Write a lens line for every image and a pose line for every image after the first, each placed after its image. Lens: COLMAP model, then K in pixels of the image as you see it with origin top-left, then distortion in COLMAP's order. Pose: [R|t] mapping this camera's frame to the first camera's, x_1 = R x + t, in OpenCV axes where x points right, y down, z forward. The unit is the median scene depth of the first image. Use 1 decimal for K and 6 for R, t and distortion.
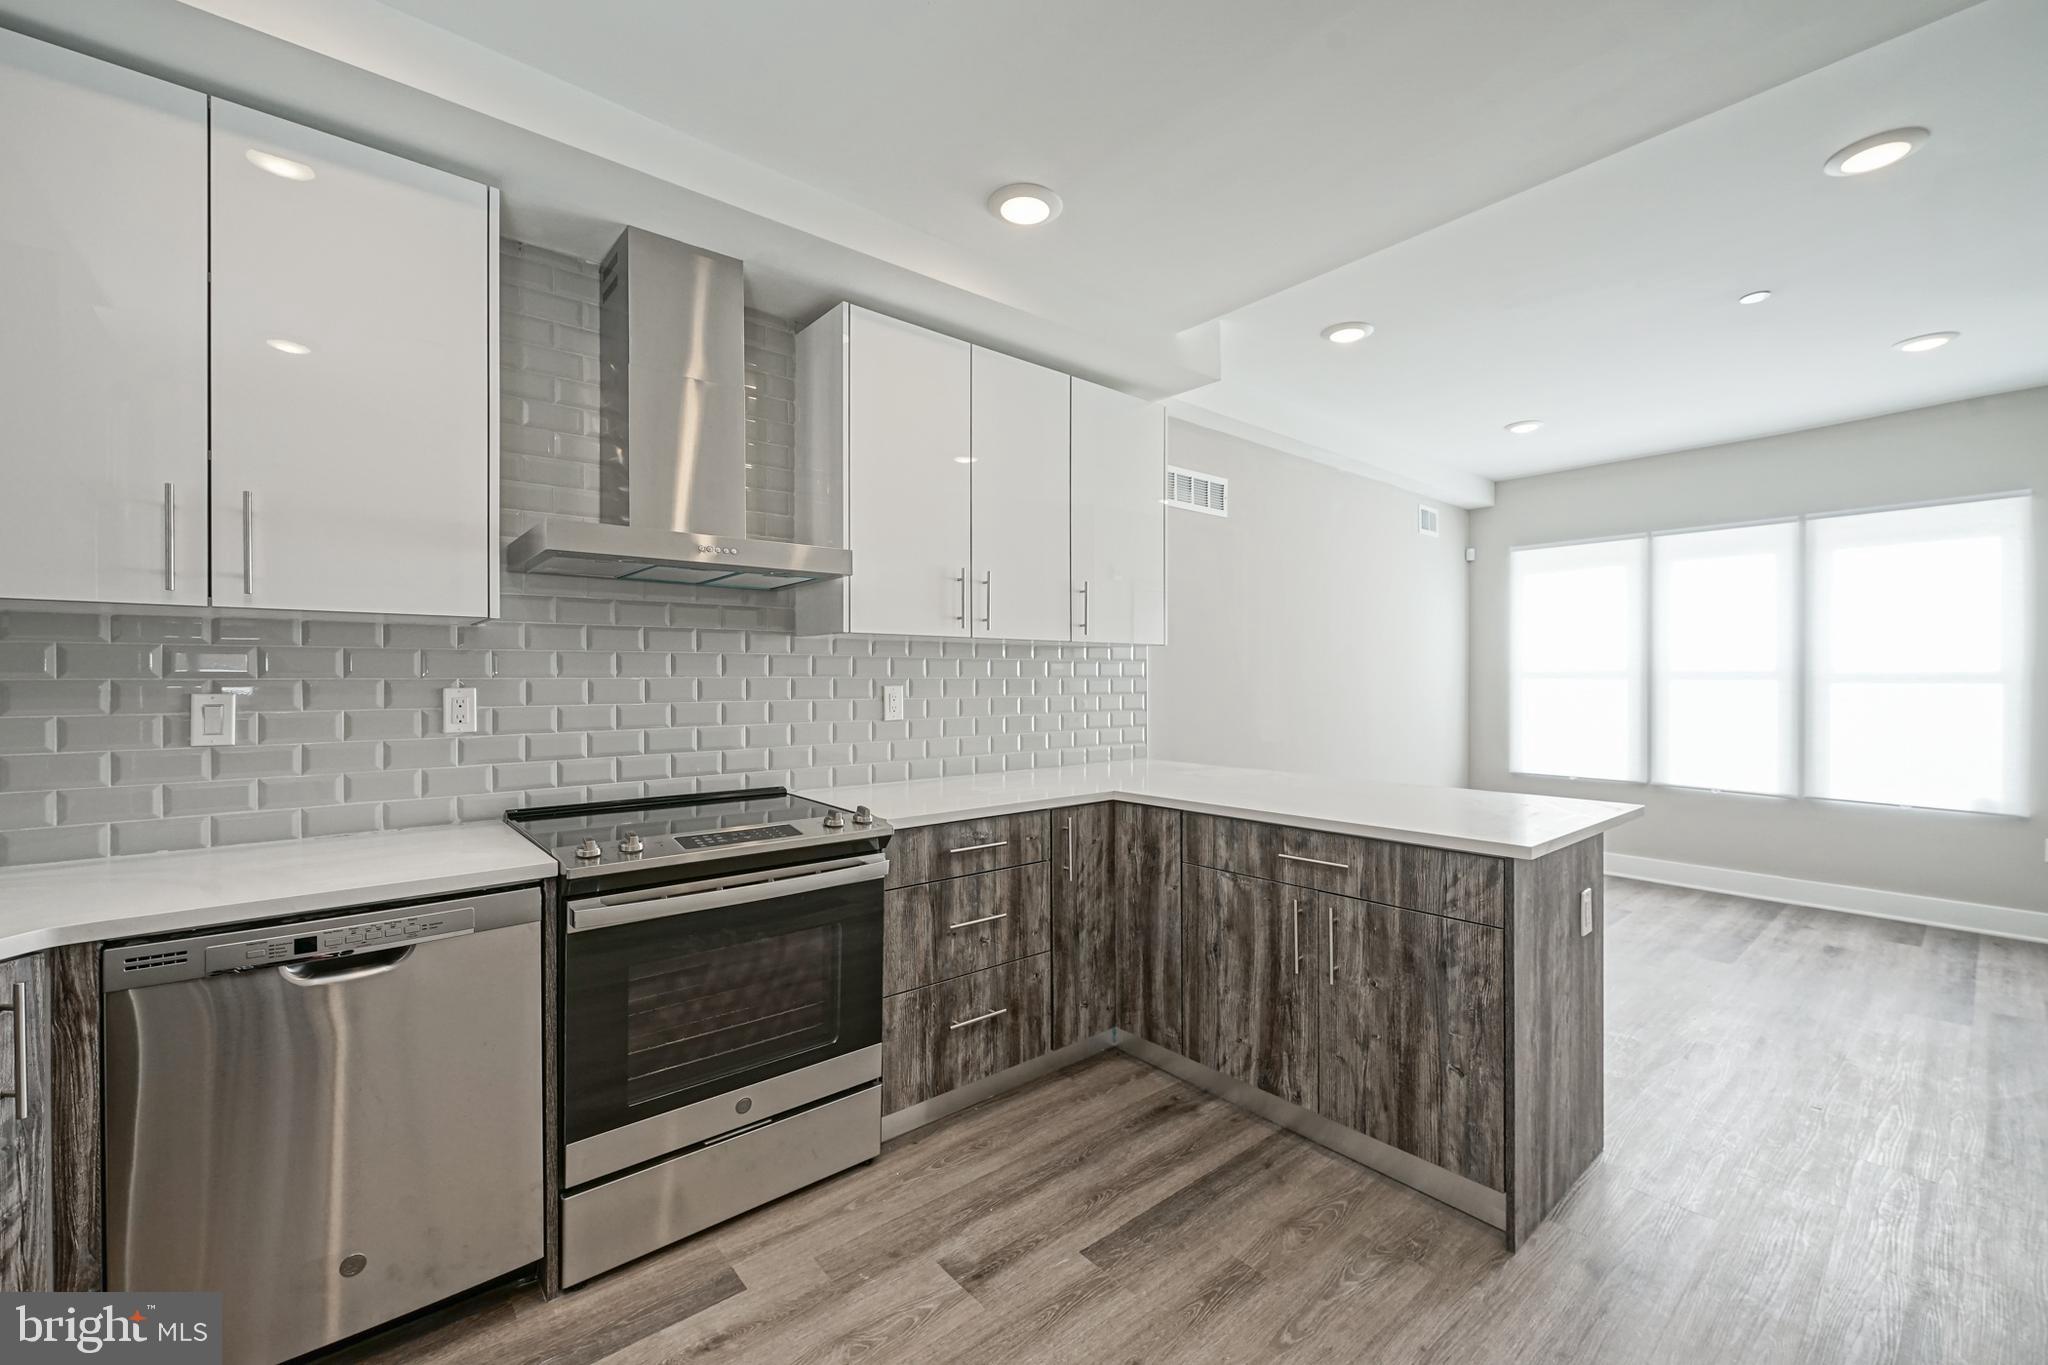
lens RADIAL K [[819.2, 0, 1017.9], [0, 819.2, 683.3], [0, 0, 1]] dist [0.003372, -0.000345]
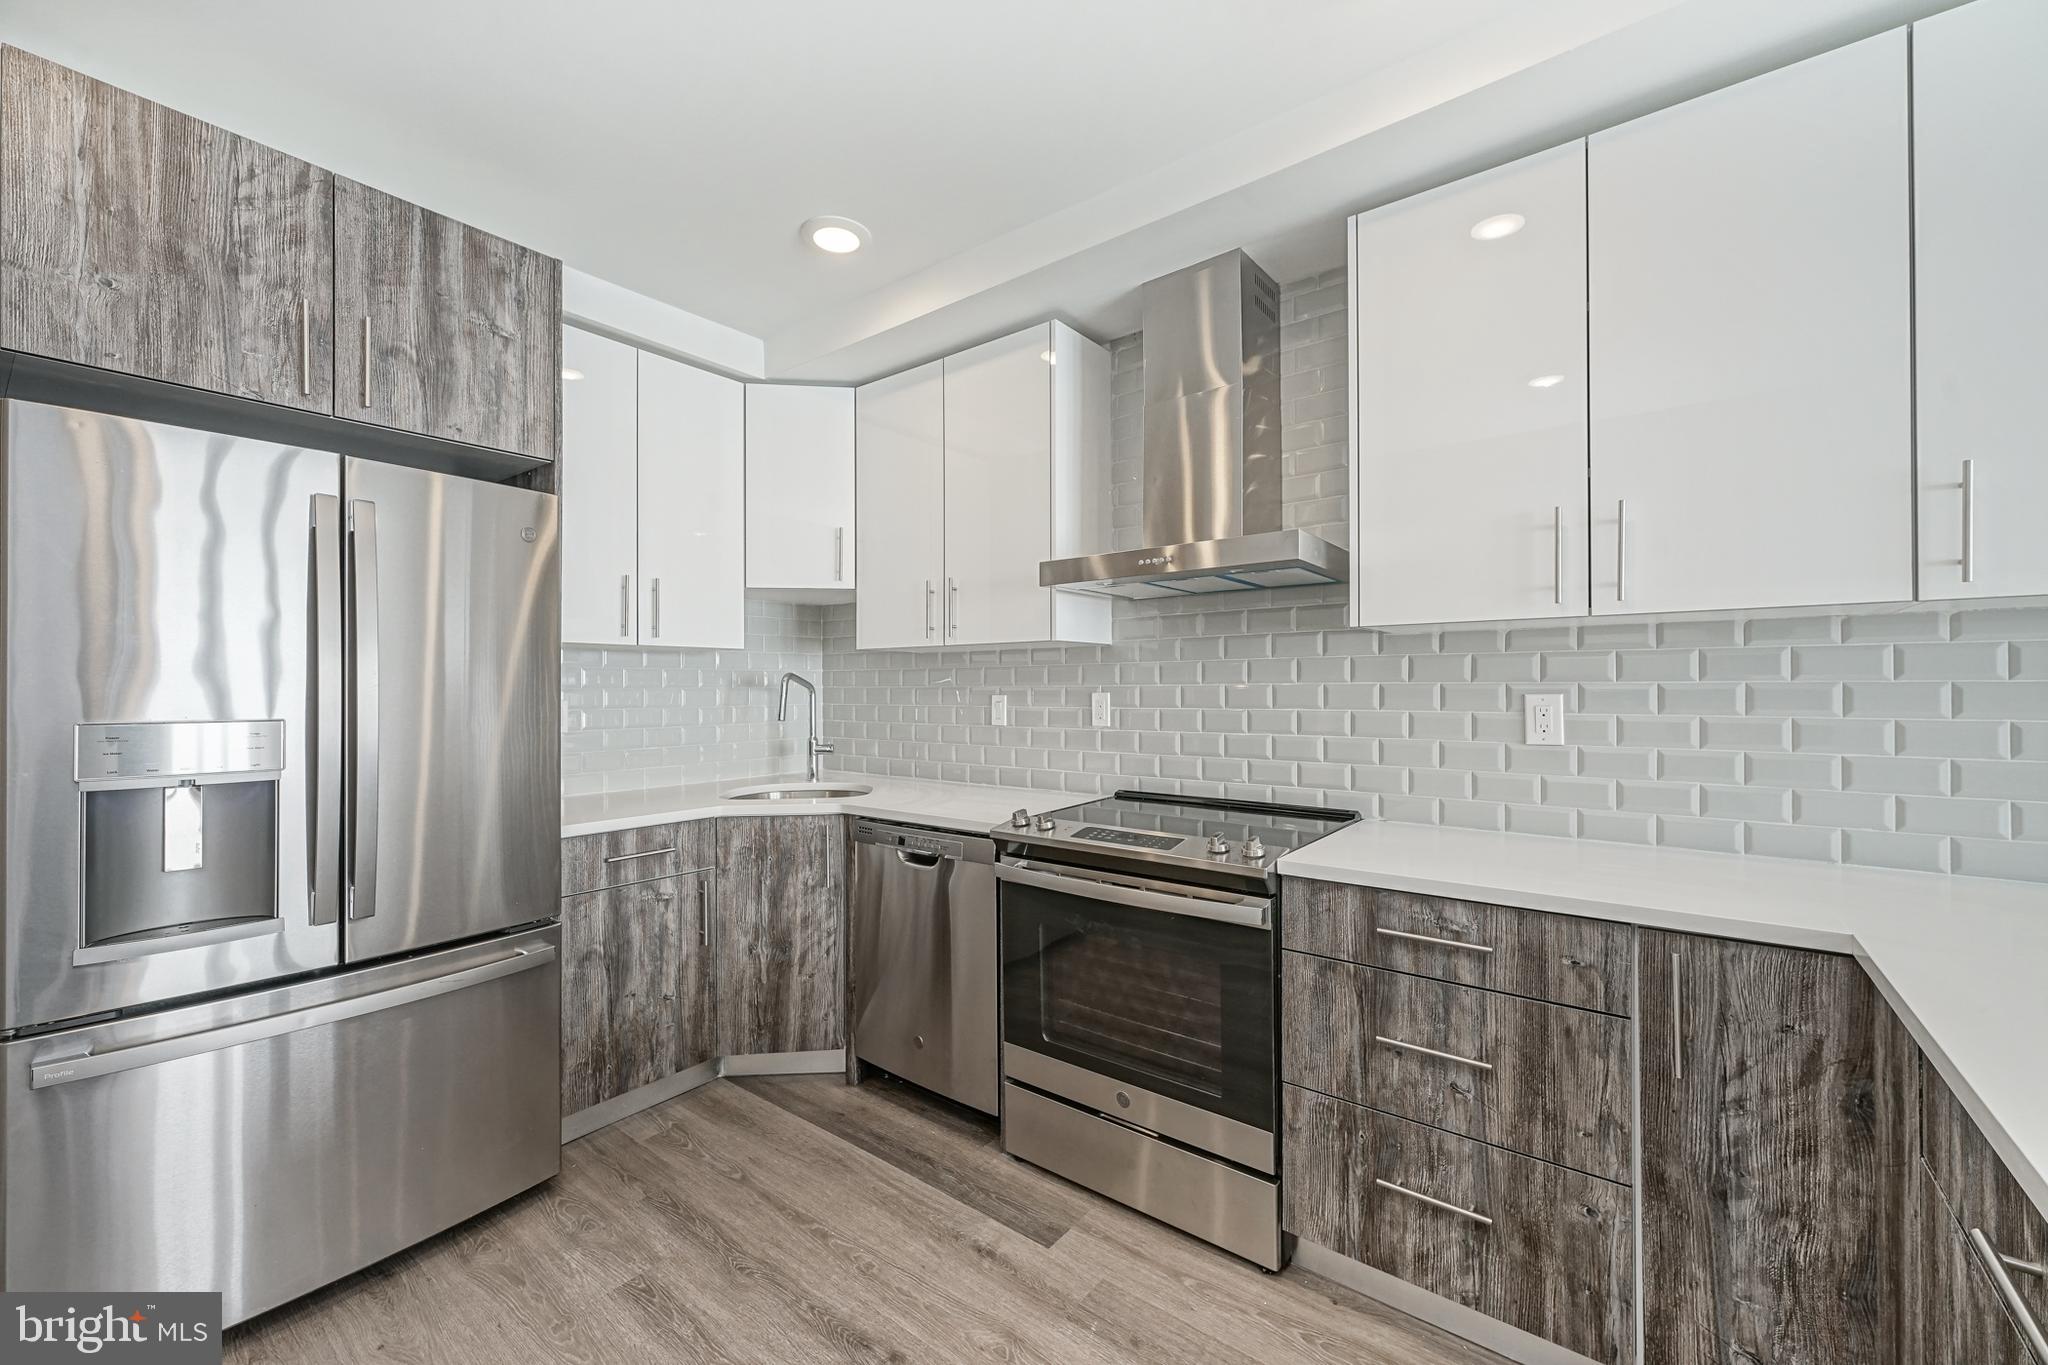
lens RADIAL K [[819.2, 0, 1060.7], [0, 819.2, 685.3], [0, 0, 1]] dist [0.003372, -0.000345]
pose [[0.221372, 0.000694, -0.975189, 0.555059], [0.002202, 0.999997, 0.001211, -0.007202], [0.975187, -0.002416, 0.221369, 0.589319]]
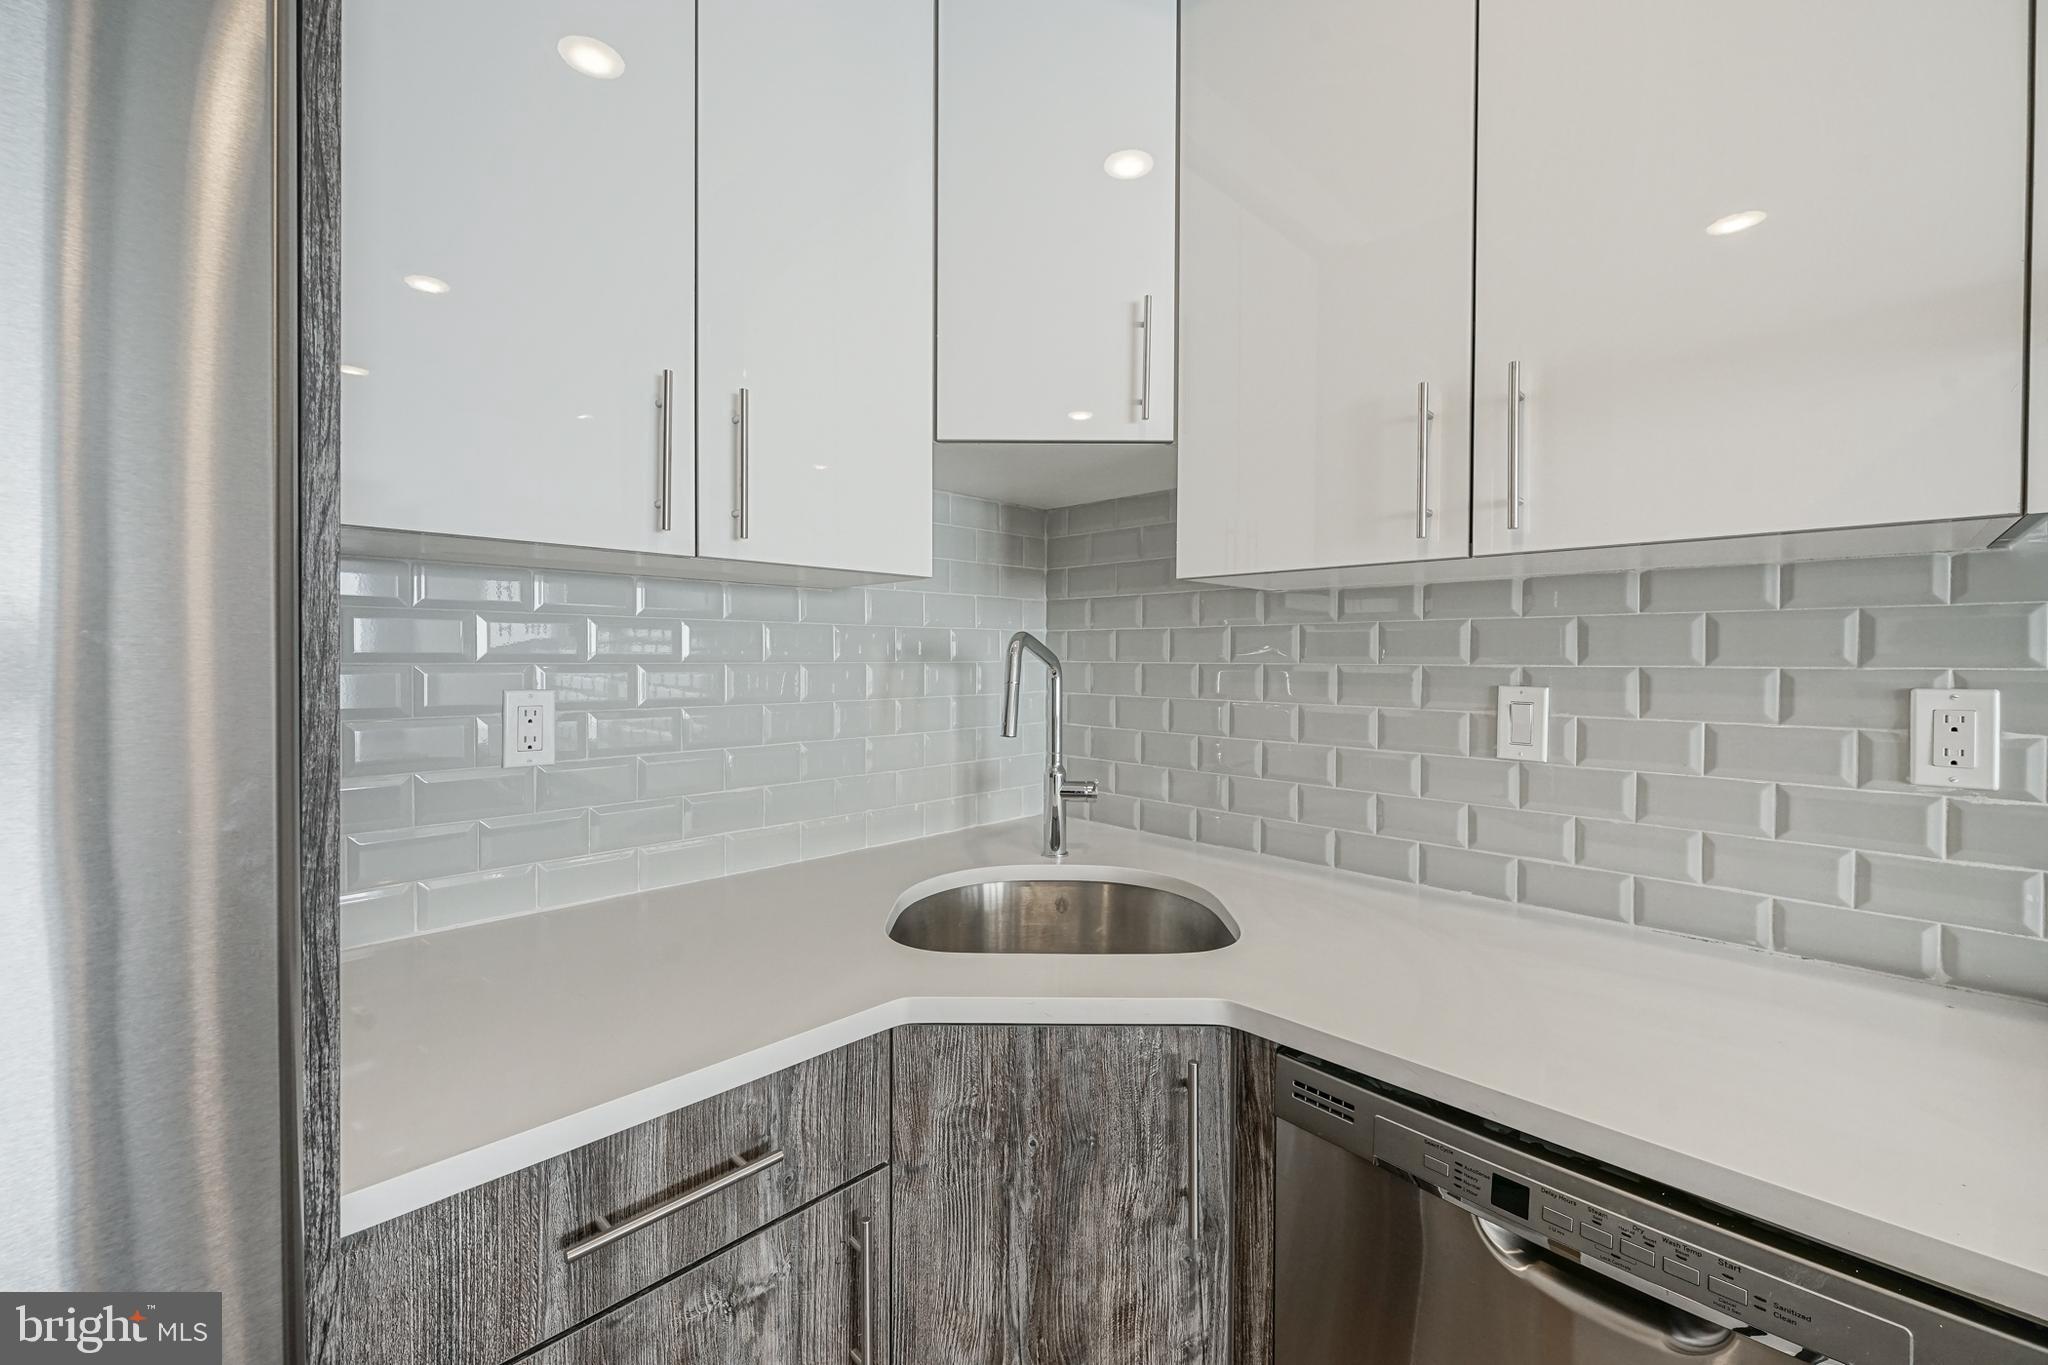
lens RADIAL K [[819.2, 0, 1043.0], [0, 819.2, 670.8], [0, 0, 1]] dist [0.003372, -0.000345]
pose [[0.080566, 0.021582, -0.996516, -0.242922], [-0.004955, 0.999762, 0.021252, -0.010871], [0.996737, 0.003225, 0.080654, 0.417429]]
